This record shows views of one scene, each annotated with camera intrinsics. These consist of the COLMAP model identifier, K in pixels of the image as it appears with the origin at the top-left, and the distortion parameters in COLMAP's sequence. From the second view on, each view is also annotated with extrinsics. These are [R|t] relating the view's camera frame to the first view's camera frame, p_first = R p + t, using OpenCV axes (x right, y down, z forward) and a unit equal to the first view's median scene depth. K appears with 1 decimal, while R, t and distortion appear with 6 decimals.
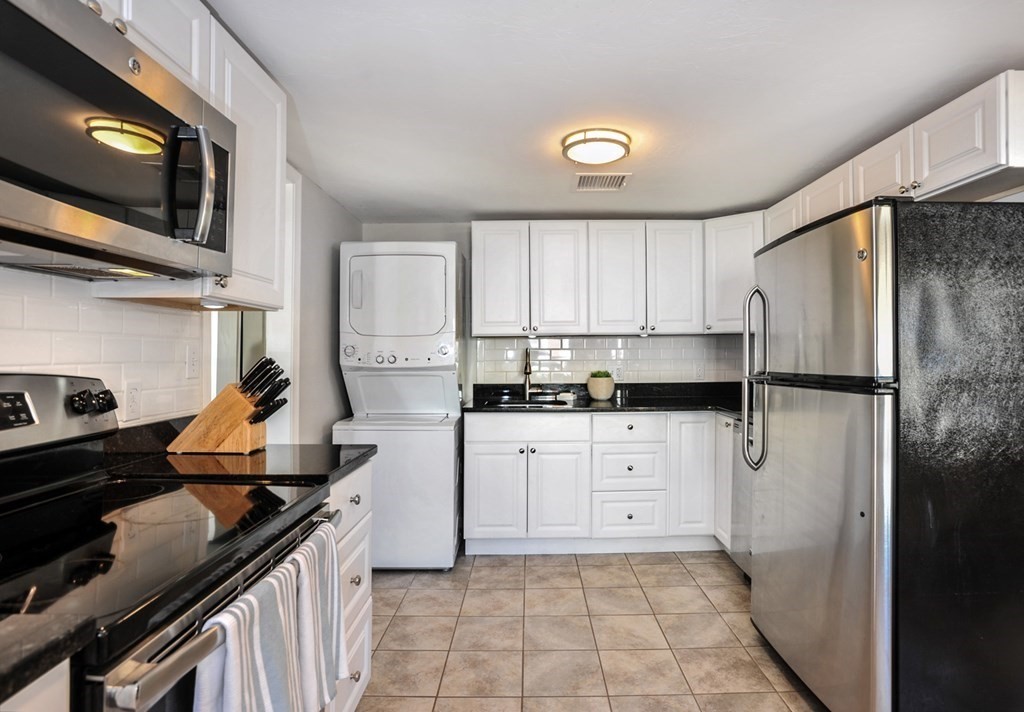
lens RADIAL K [[577.8, 0, 528.8], [0, 577.8, 331.1], [0, 0, 1]] dist [-0.033487, 0.000135]
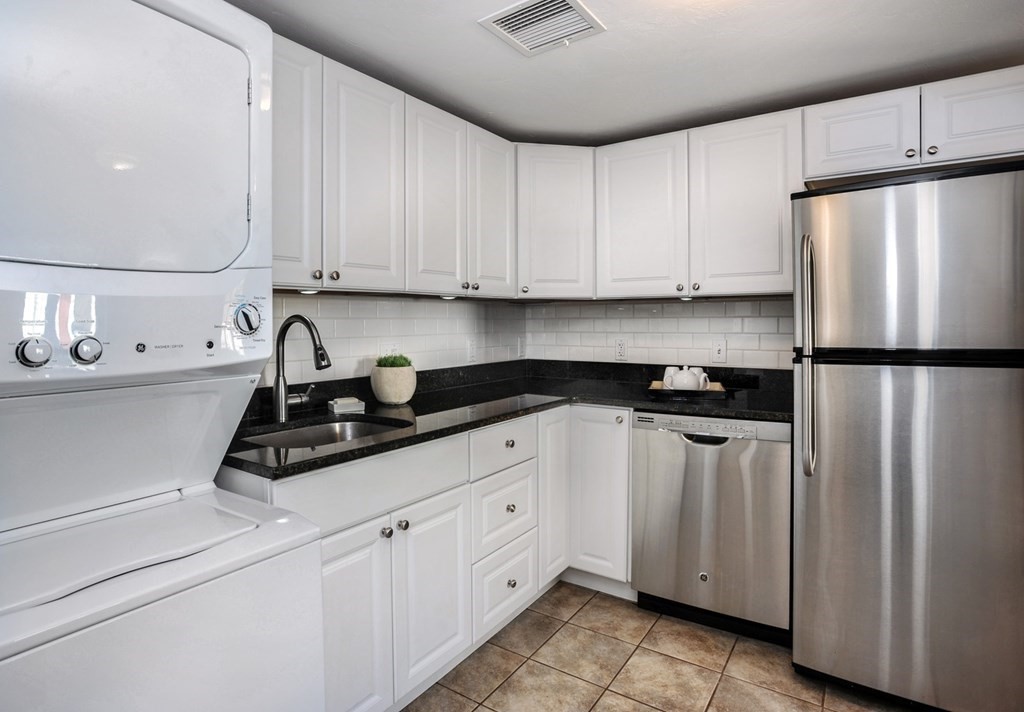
lens RADIAL K [[577.8, 0, 528.8], [0, 577.8, 331.1], [0, 0, 1]] dist [-0.033487, 0.000135]
pose [[0.572433, -0.011648, 0.819869, -0.322524], [-0.028987, 0.998987, 0.034432, 0.022670], [-0.819439, -0.043475, 0.571515, 0.626167]]
